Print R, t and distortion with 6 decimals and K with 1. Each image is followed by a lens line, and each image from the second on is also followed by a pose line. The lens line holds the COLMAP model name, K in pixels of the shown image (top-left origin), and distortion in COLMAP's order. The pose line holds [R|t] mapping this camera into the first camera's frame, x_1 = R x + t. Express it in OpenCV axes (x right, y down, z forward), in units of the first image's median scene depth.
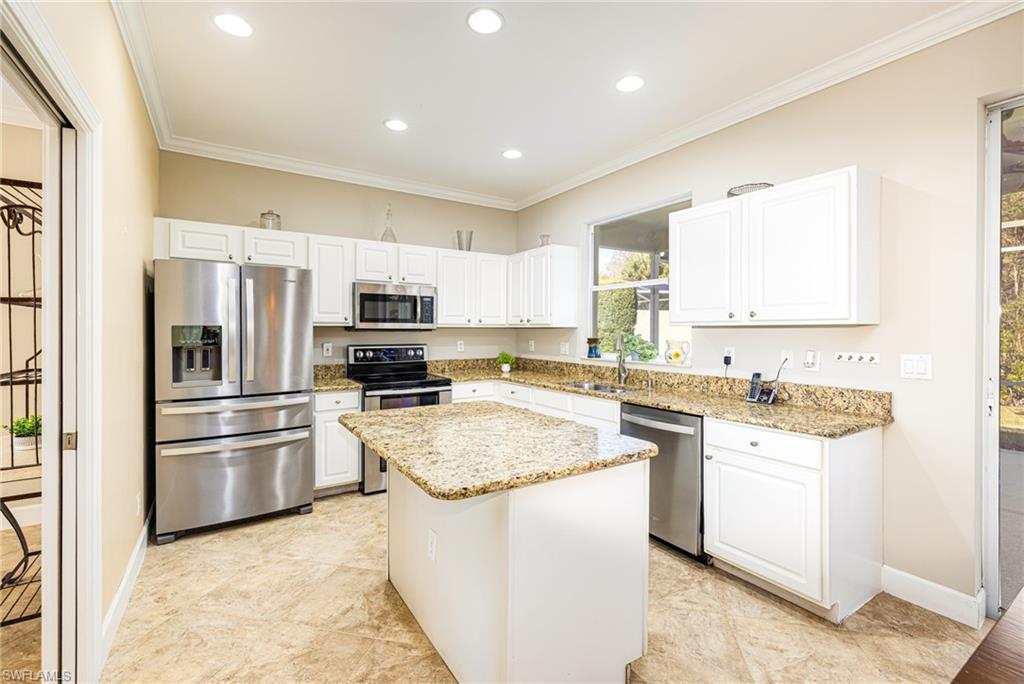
lens RADIAL K [[452.7, 0, 510.2], [0, 452.7, 335.8], [0, 0, 1]] dist [-0.000951, -0.000039]
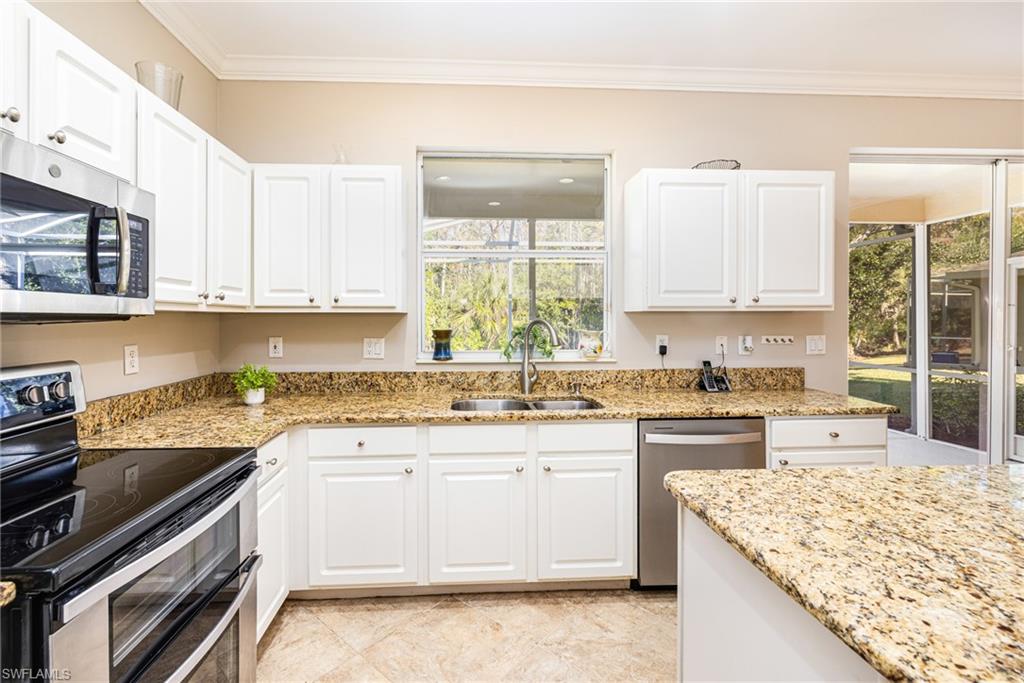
lens RADIAL K [[456.3, 0, 483.3], [0, 456.3, 322.0], [0, 0, 1]] dist [0.000237, 0.000383]
pose [[0.492935, -0.008932, 0.870020, -0.356044], [0.015131, 0.999884, 0.001693, -0.006386], [-0.869935, 0.012330, 0.493013, 0.628057]]
